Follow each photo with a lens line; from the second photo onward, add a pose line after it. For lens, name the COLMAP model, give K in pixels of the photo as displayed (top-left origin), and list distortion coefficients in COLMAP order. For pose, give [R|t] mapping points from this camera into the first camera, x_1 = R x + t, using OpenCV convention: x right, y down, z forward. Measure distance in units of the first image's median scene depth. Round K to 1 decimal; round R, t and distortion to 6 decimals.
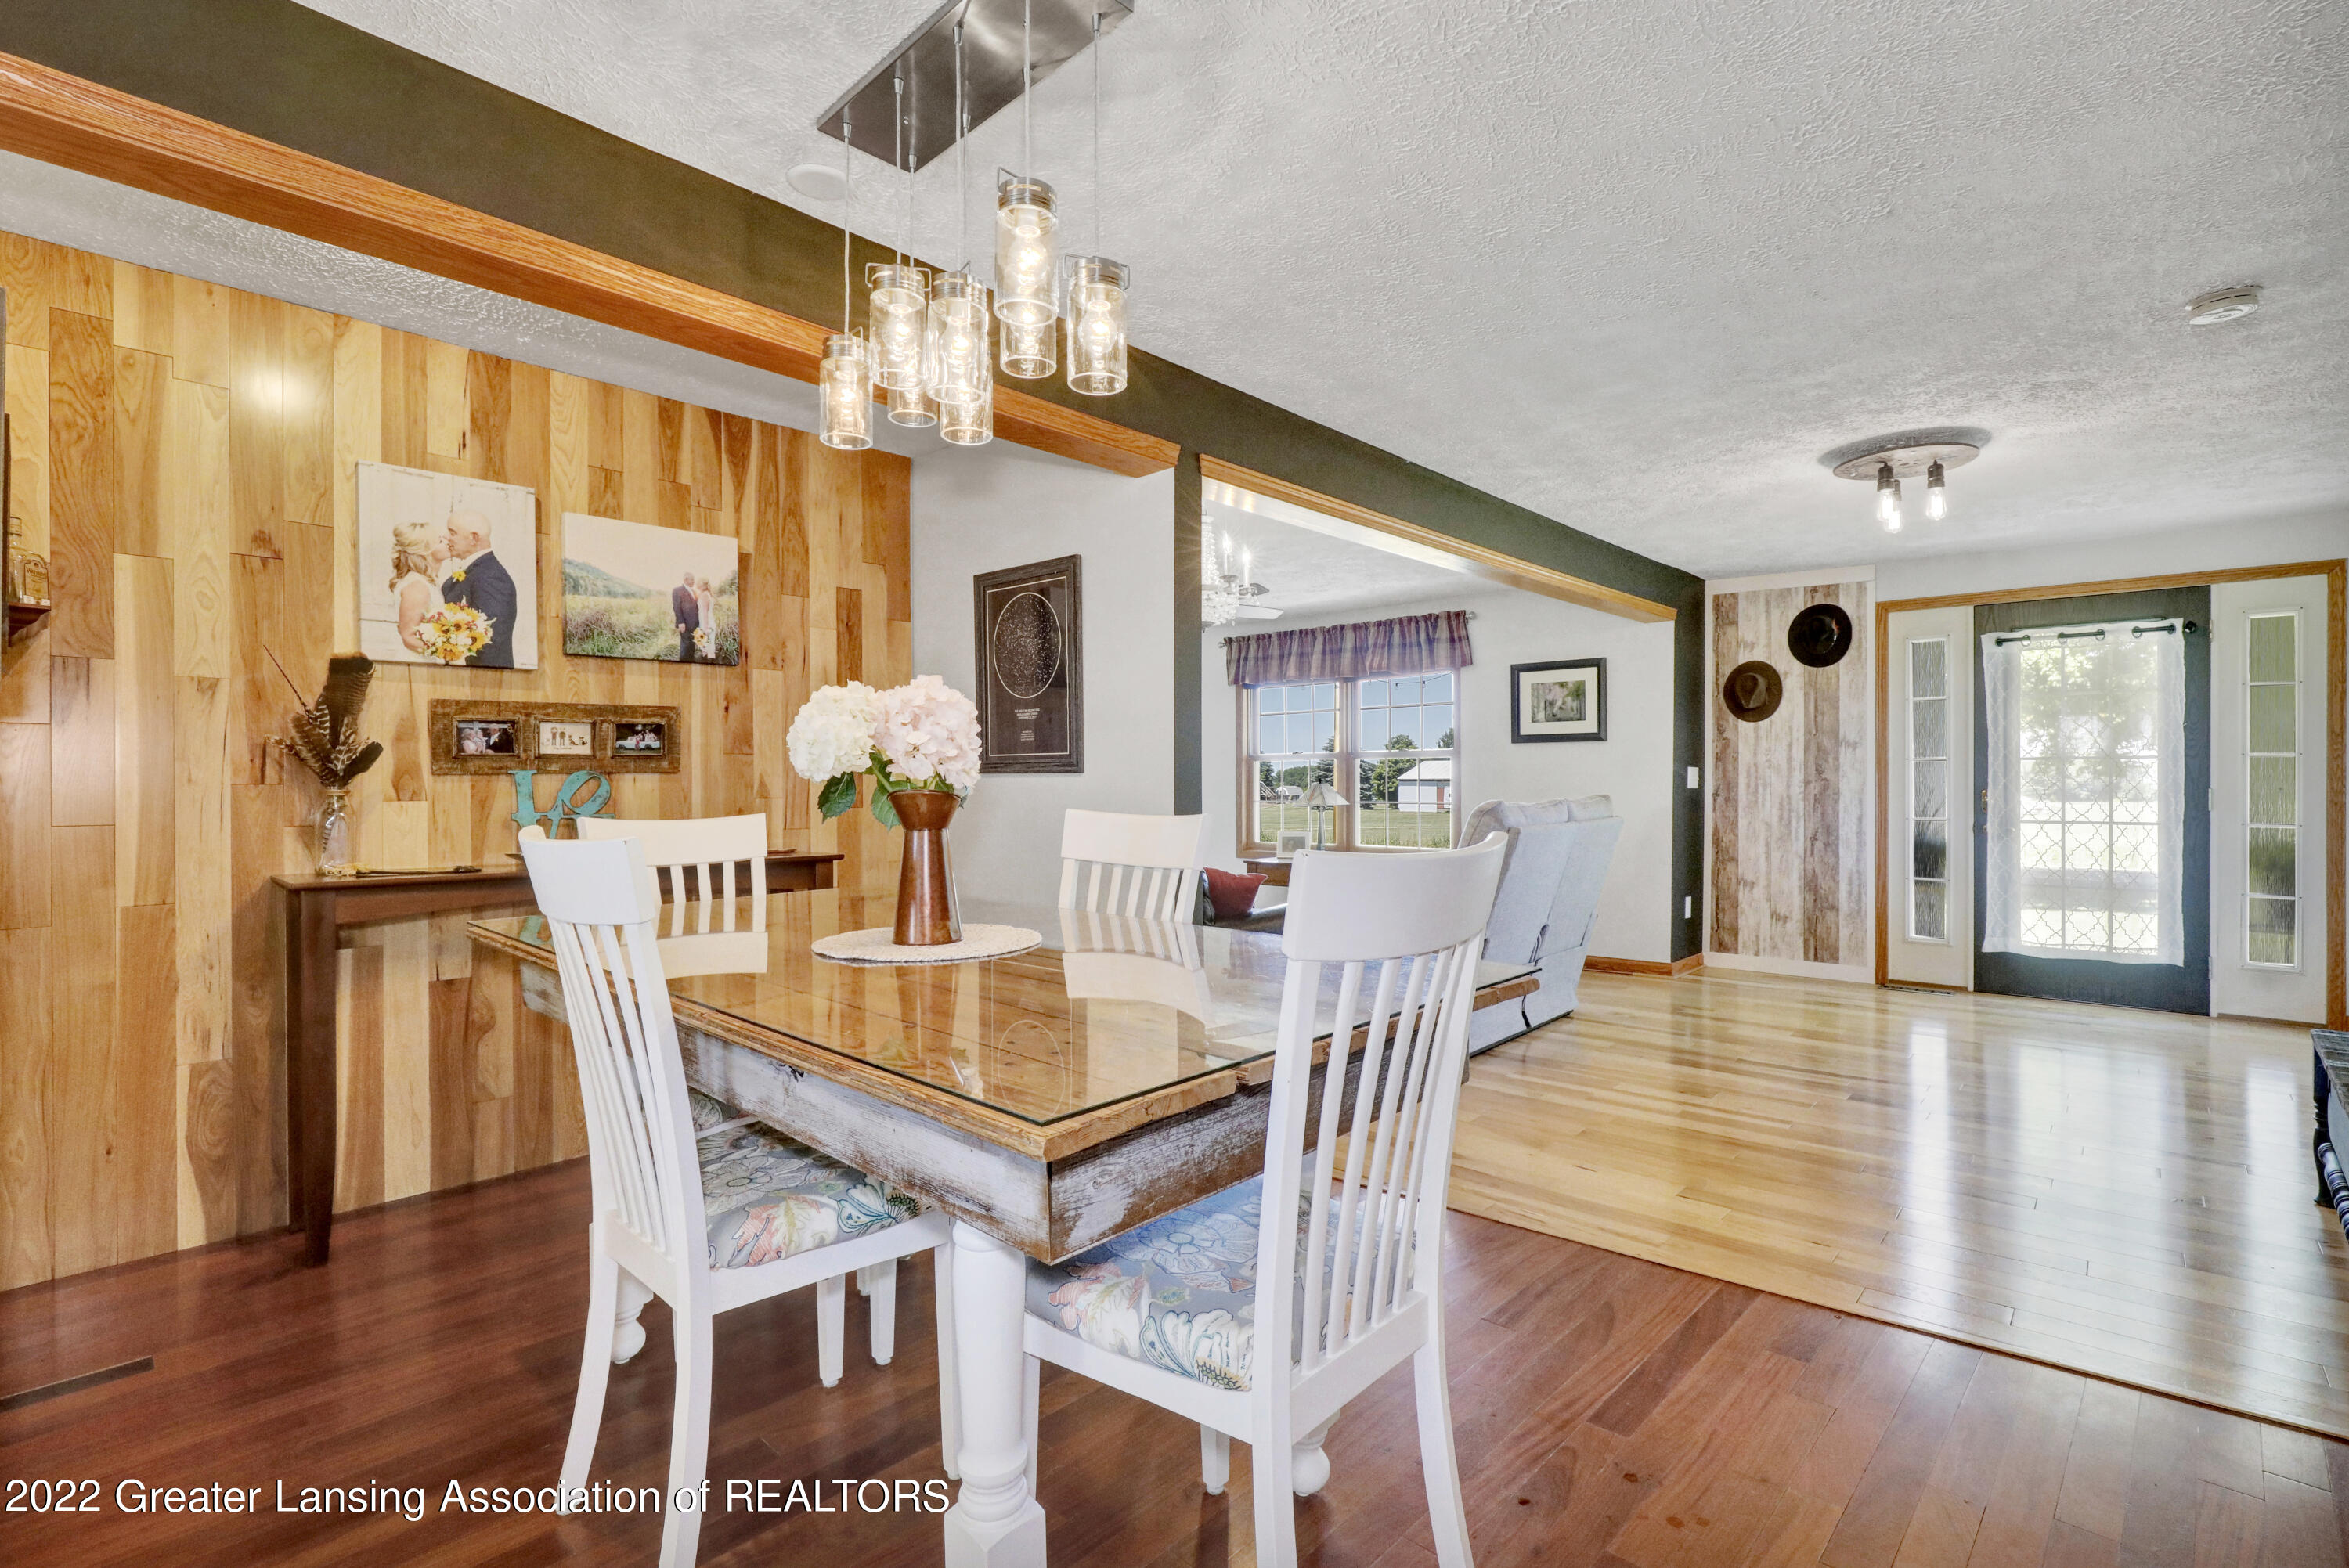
lens RADIAL K [[1077.3, 0, 1174.5], [0, 1077.3, 784.0], [0, 0, 1]] dist [0.001056, -0.000018]
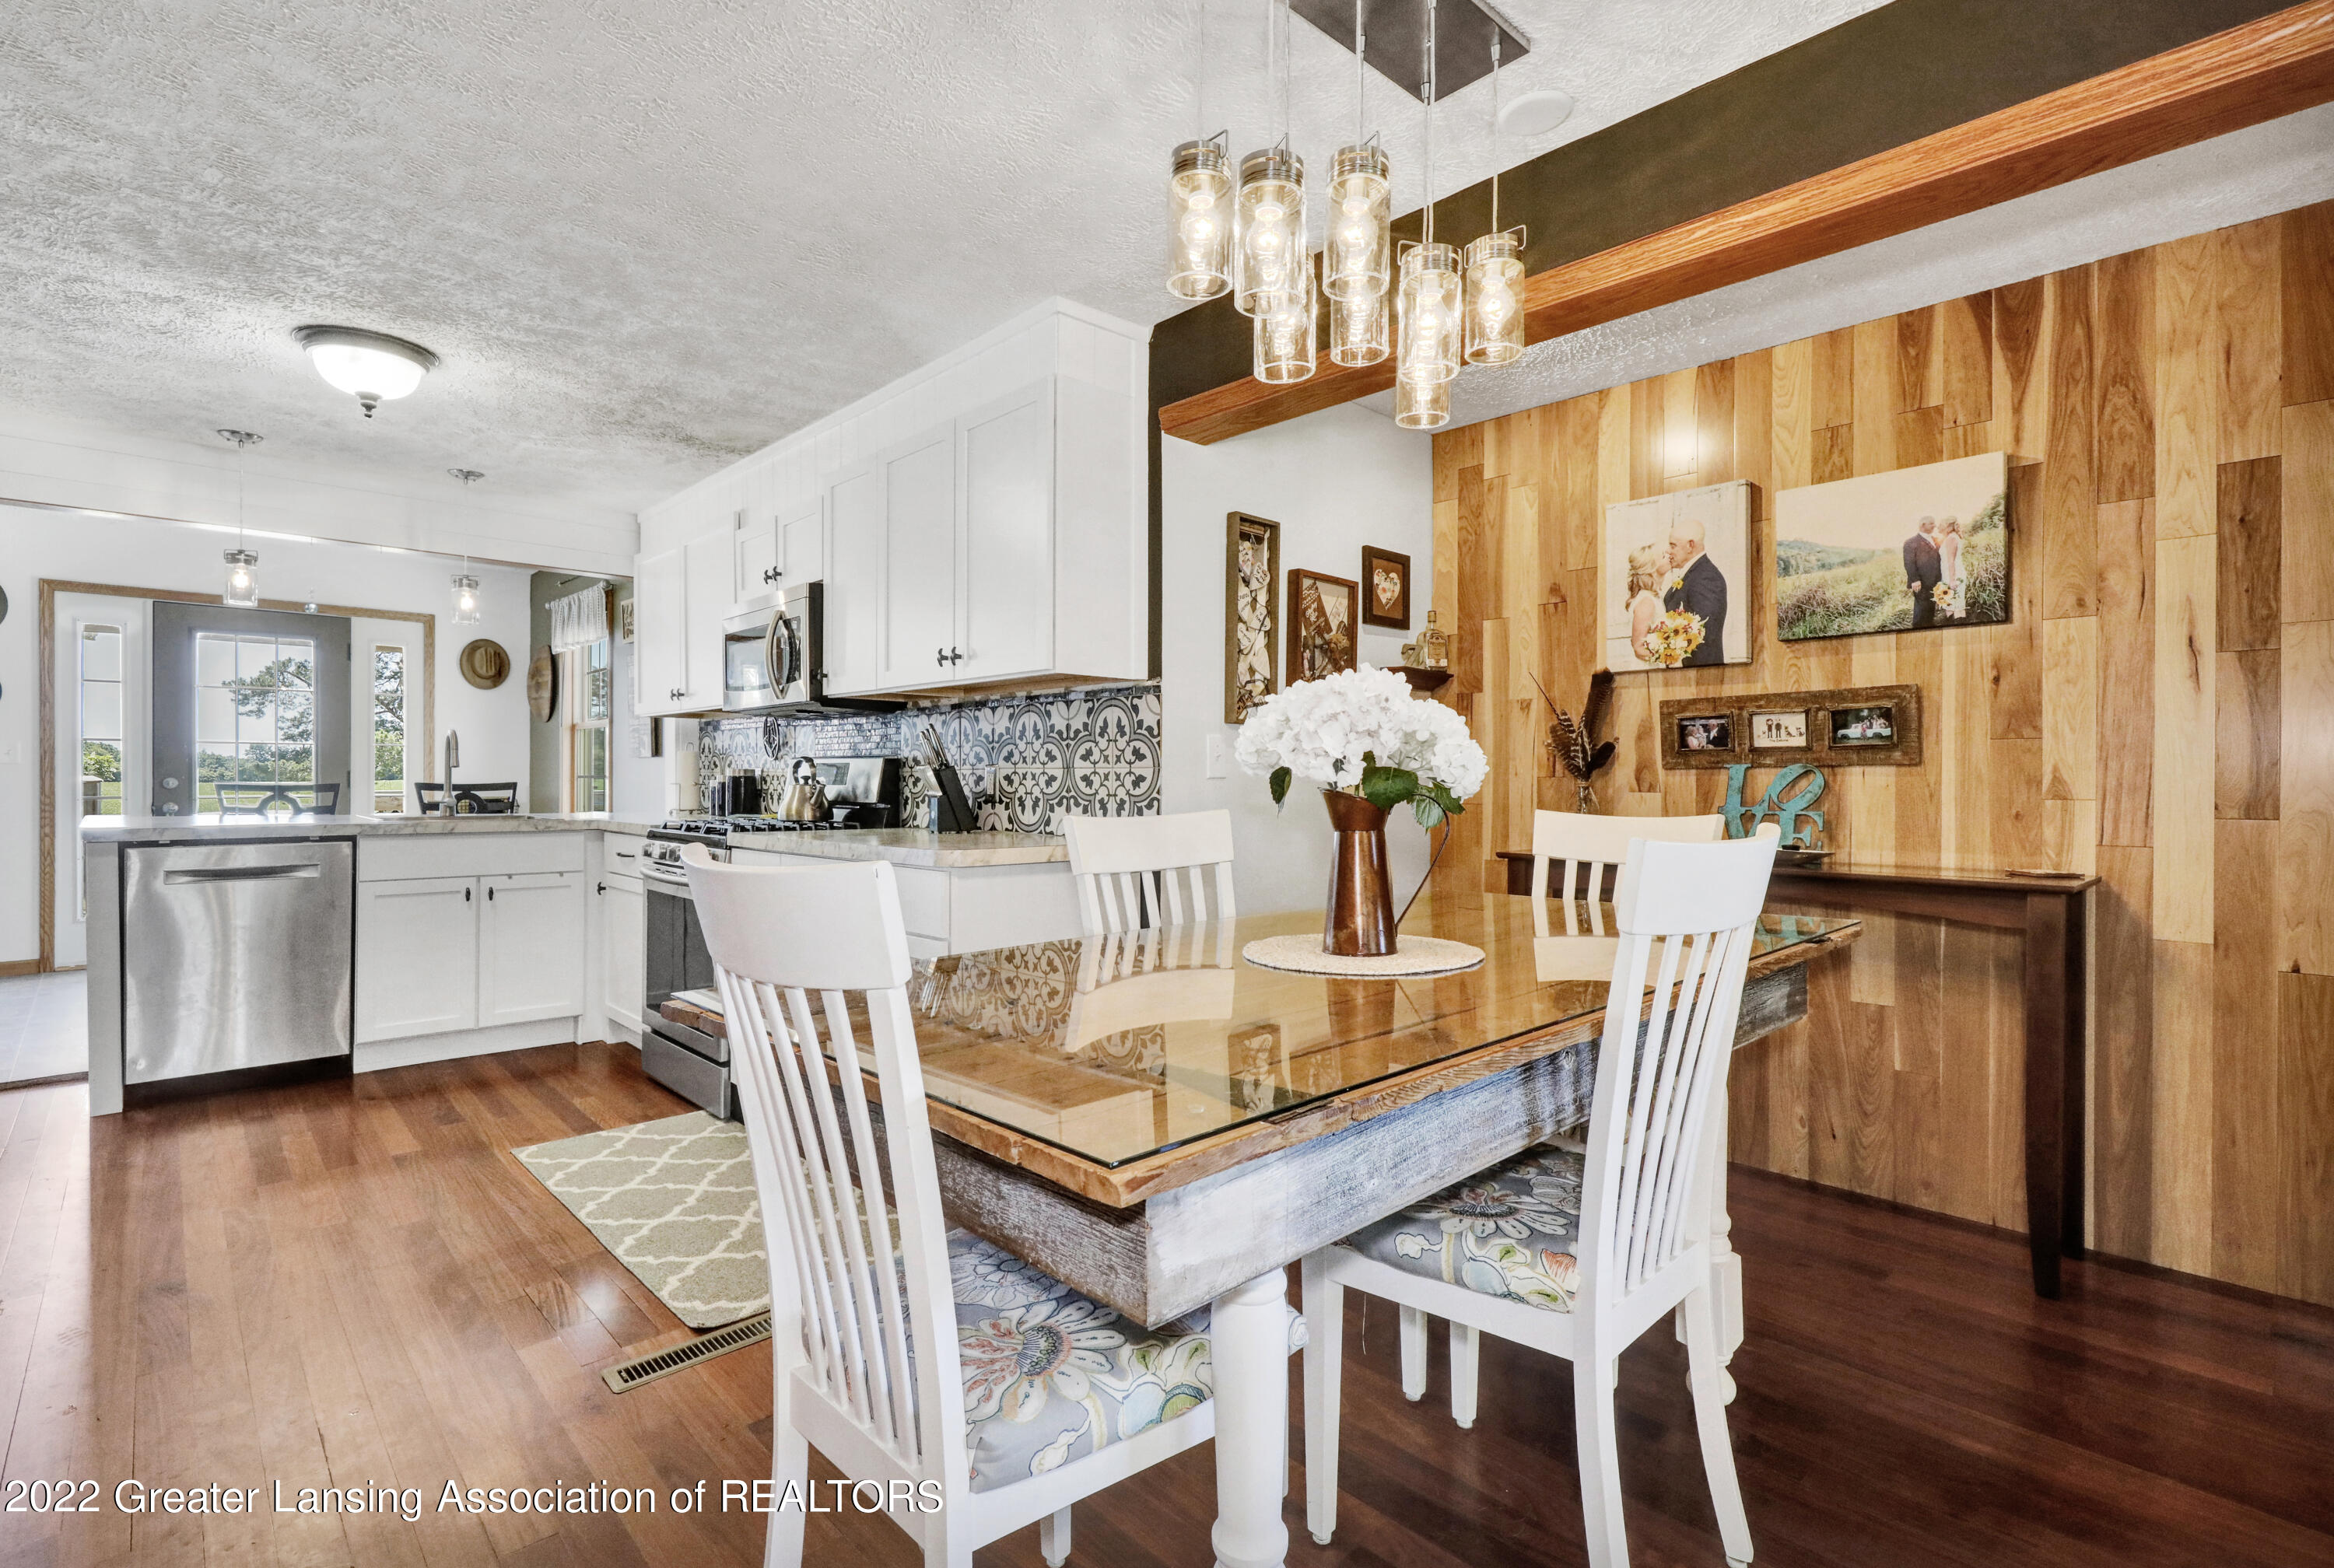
lens RADIAL K [[1081.9, 0, 1167.0], [0, 1081.9, 784.0], [0, 0, 1]] dist [0.001853, 0.000281]
pose [[-0.042836, 0.008844, -0.999043, 0.407627], [-0.003060, 0.999955, 0.008983, -0.001727], [0.999077, 0.003442, -0.042807, 0.496720]]
